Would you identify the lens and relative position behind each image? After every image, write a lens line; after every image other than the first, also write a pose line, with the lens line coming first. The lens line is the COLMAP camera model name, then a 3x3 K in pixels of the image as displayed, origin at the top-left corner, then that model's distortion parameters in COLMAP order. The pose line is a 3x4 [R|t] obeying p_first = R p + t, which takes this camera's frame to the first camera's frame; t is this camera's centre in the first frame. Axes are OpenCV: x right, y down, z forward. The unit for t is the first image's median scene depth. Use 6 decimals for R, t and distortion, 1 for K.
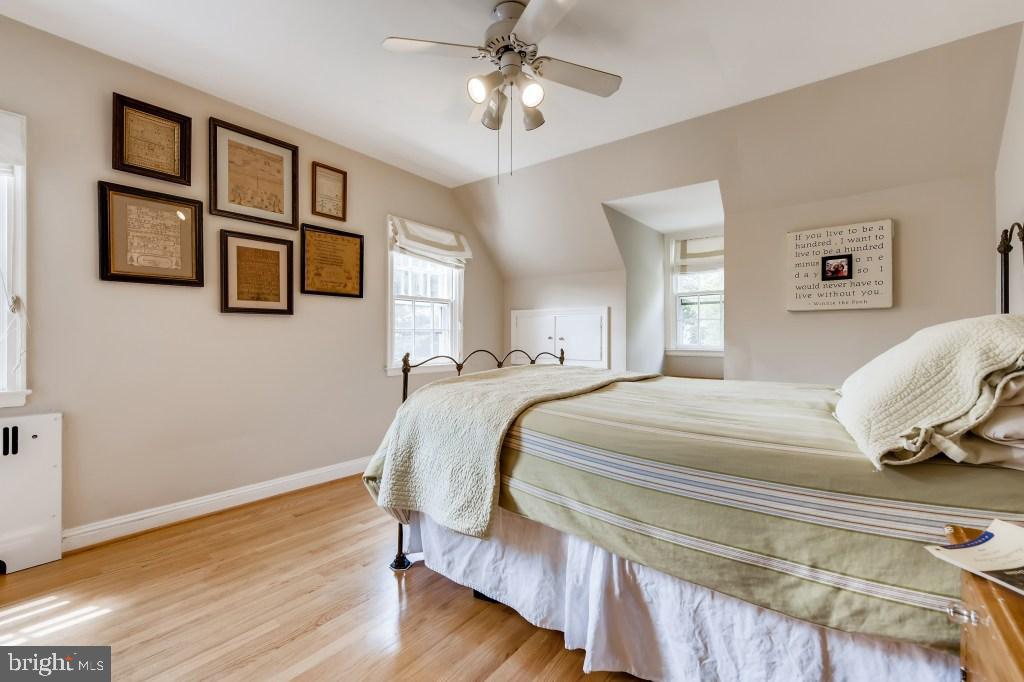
lens RADIAL K [[440.7, 0, 509.5], [0, 440.7, 339.6], [0, 0, 1]] dist [-0.004887, -0.000535]
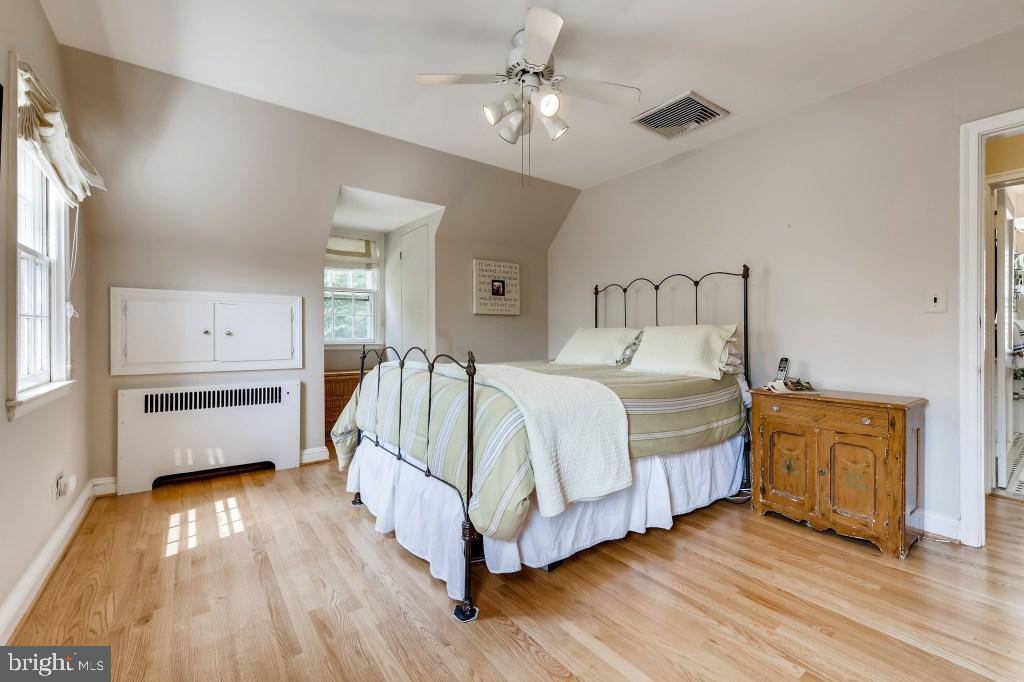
lens RADIAL K [[440.7, 0, 511.0], [0, 440.7, 335.7], [0, 0, 1]] dist [-0.004887, -0.000535]
pose [[0.260329, -0.006799, 0.965496, -0.774131], [0.002930, 0.999976, 0.006252, -0.001760], [-0.965515, 0.001201, 0.260343, 0.546181]]
